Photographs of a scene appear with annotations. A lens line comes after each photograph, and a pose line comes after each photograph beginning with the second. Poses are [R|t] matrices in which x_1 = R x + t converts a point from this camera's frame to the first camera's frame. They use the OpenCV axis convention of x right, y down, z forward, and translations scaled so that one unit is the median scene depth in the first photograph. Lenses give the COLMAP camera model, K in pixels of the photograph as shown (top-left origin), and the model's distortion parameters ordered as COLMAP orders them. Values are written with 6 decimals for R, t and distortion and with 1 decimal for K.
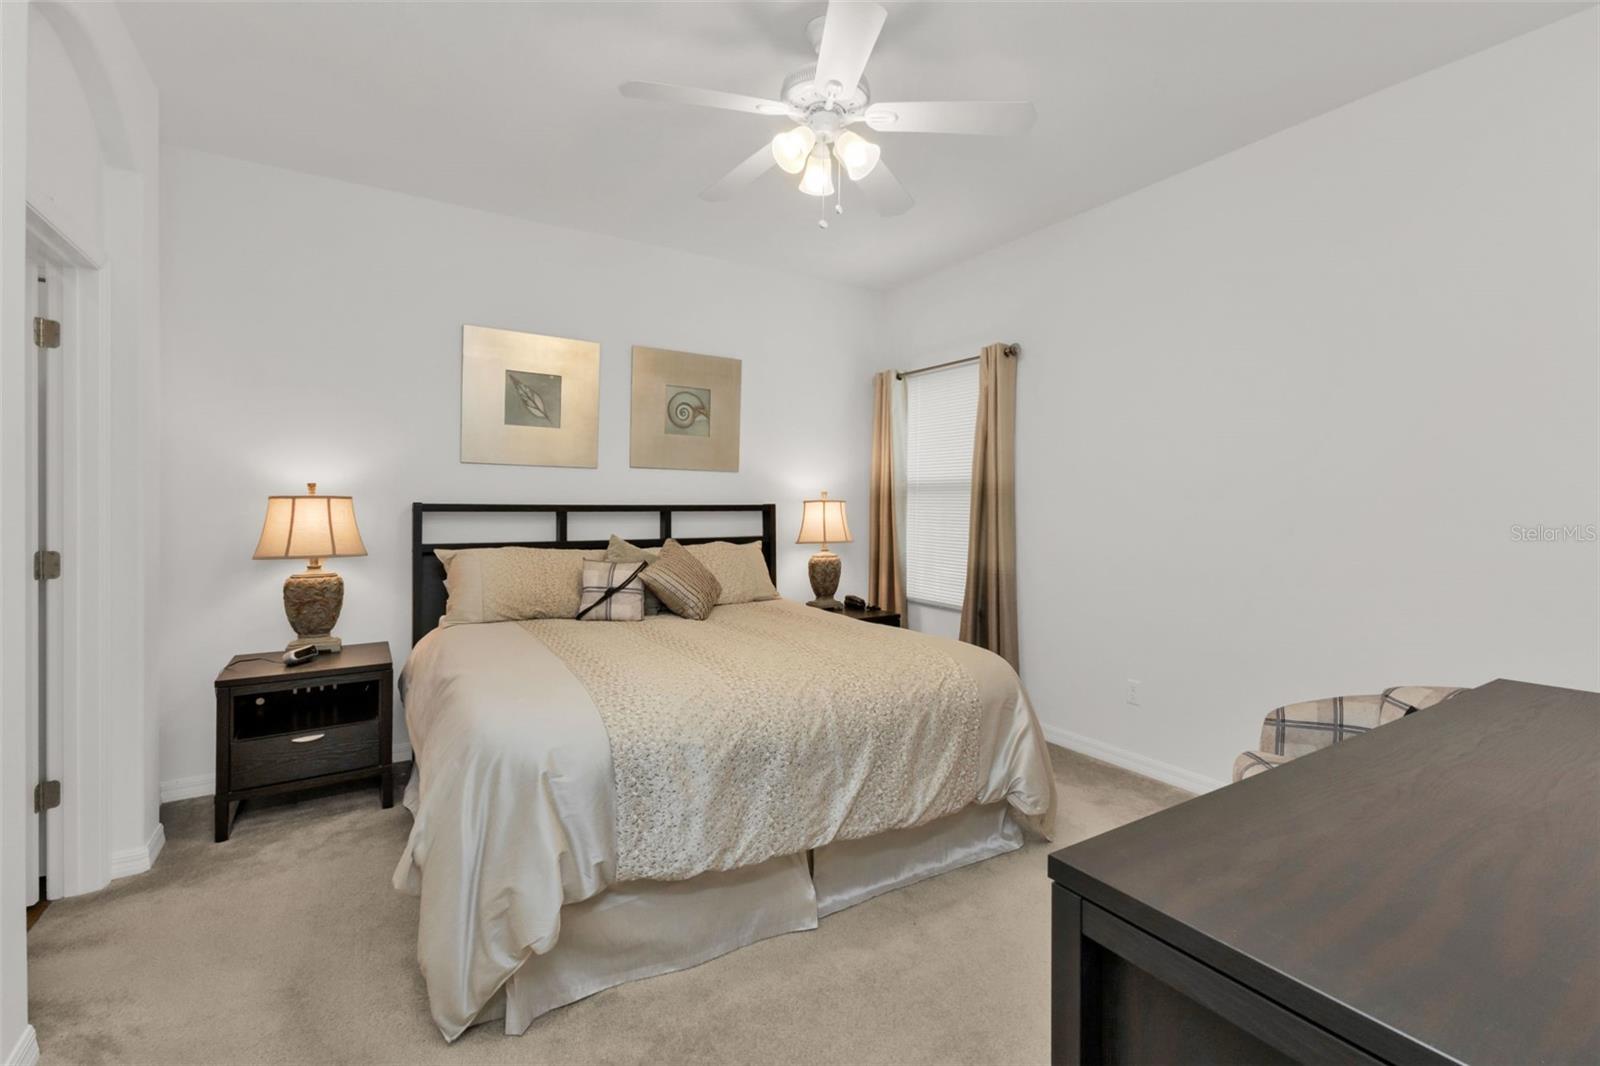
lens RADIAL K [[705.9, 0, 807.1], [0, 705.9, 523.9], [0, 0, 1]] dist [0.003093, 0.000499]
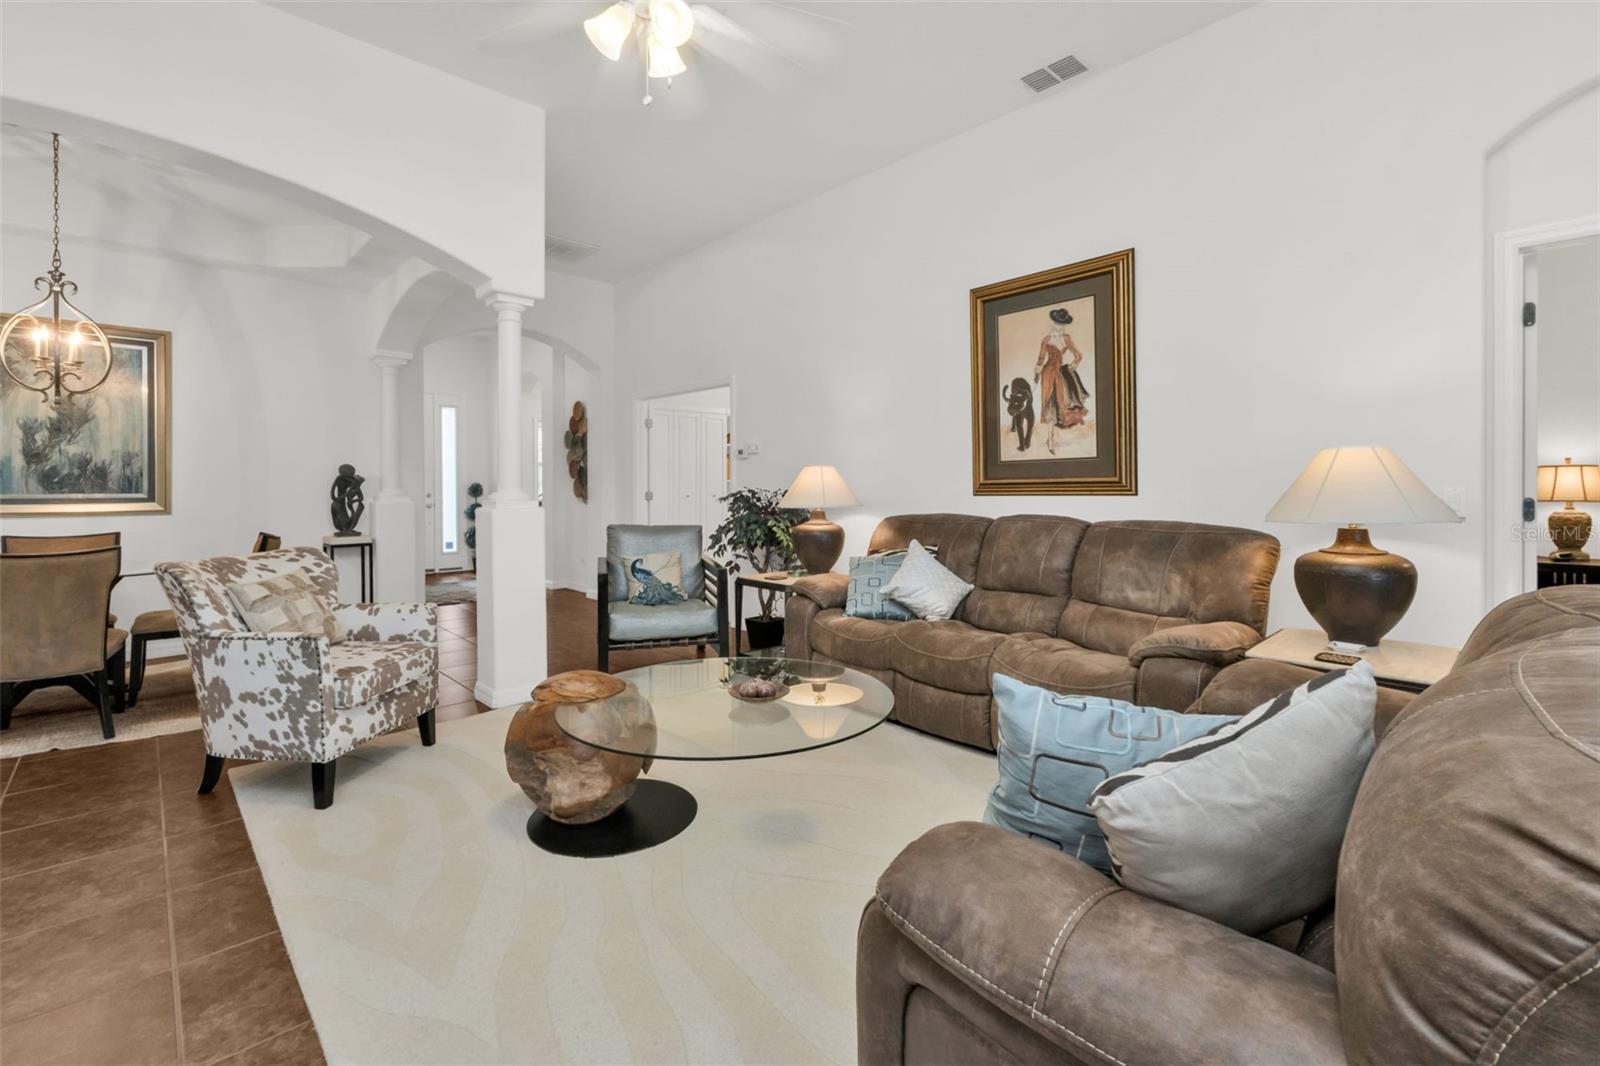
lens RADIAL K [[704.2, 0, 803.7], [0, 704.2, 493.8], [0, 0, 1]] dist [-0.000902, 0.000248]
pose [[0.168196, 0.014469, -0.985647, 0.644918], [-0.000330, 0.999893, 0.014621, 0.003712], [0.985753, -0.002134, 0.168183, -1.078586]]
